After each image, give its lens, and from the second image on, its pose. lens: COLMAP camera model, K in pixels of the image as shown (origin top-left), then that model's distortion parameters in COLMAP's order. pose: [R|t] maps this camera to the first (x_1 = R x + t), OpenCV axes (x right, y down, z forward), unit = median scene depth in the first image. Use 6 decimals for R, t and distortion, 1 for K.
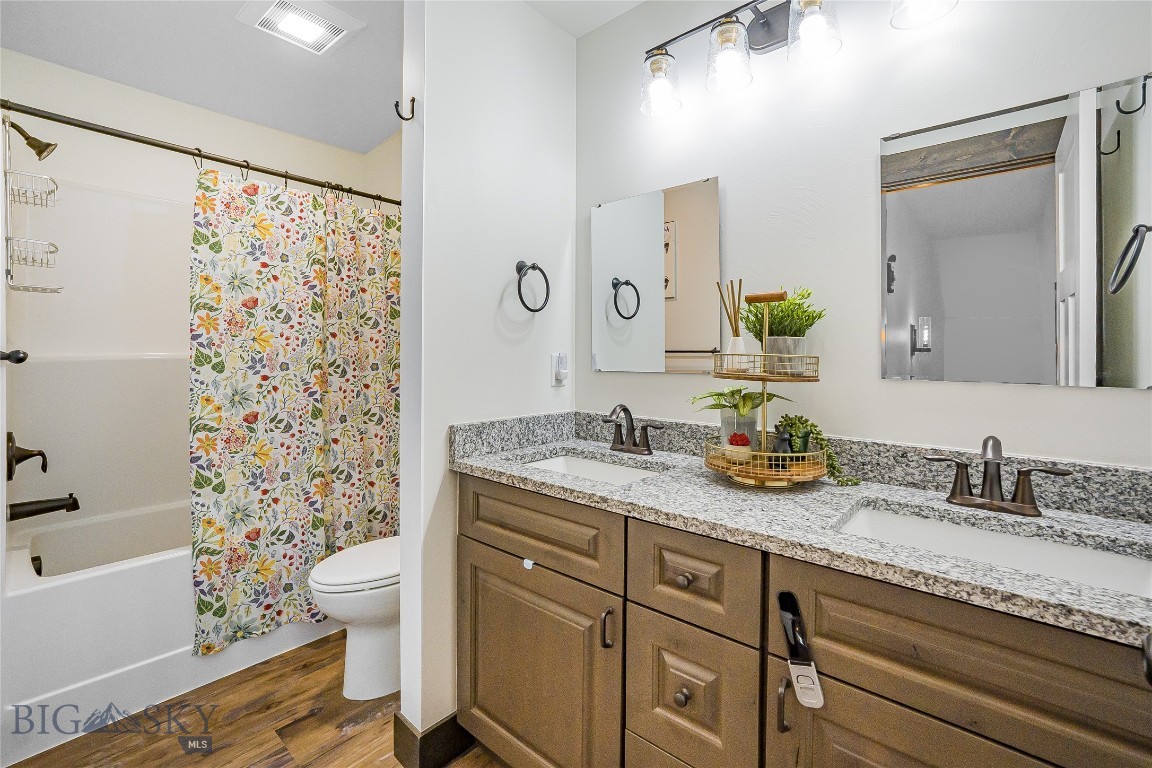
lens RADIAL K [[494.4, 0, 564.6], [0, 494.4, 363.8], [0, 0, 1]] dist [-0.039008, 0.013307]
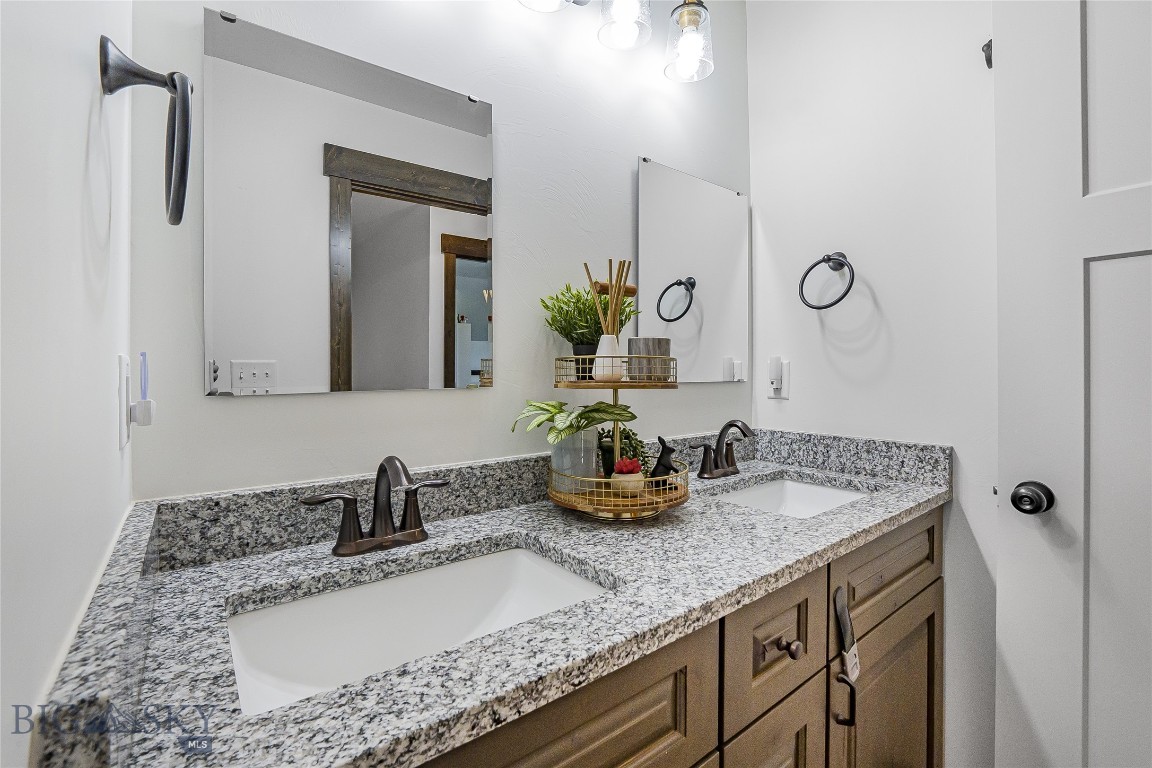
lens RADIAL K [[509.8, 0, 570.1], [0, 509.8, 381.3], [0, 0, 1]] dist [-0.042393, 0.000990]
pose [[0.184661, -0.025861, 0.982462, -0.456471], [0.025007, 0.999454, 0.021608, -0.000251], [-0.982484, 0.020578, 0.185207, 0.933689]]
